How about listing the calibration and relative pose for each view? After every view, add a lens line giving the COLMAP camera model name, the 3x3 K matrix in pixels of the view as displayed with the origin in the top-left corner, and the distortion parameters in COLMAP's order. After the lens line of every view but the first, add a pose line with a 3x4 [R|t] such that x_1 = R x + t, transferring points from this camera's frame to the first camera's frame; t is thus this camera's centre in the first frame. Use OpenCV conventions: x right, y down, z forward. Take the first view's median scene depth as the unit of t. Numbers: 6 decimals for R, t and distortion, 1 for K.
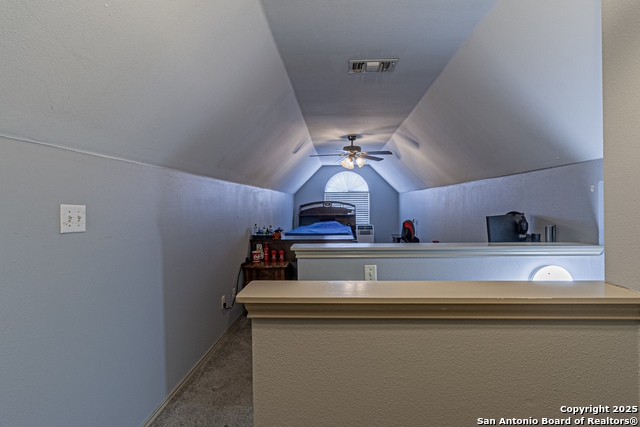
lens RADIAL K [[311.7, 0, 322.1], [0, 311.7, 212.4], [0, 0, 1]] dist [0.003601, -0.002700]
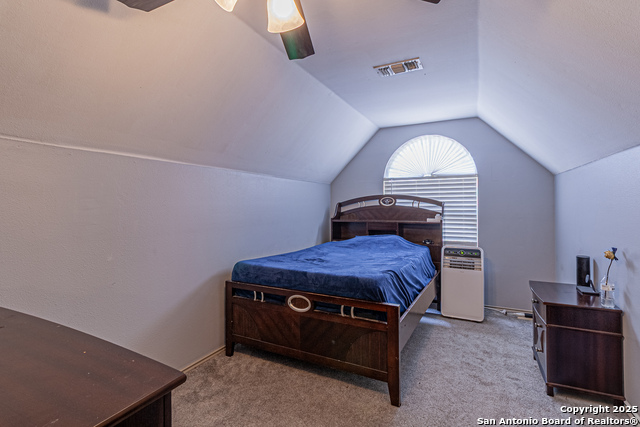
lens RADIAL K [[311.7, 0, 316.9], [0, 311.7, 206.7], [0, 0, 1]] dist [0.003601, -0.002700]
pose [[0.909974, 0.010762, -0.414526, 0.126505], [-0.014968, 0.999864, -0.006900, -0.011083], [0.414396, 0.012483, 0.910011, 0.477939]]
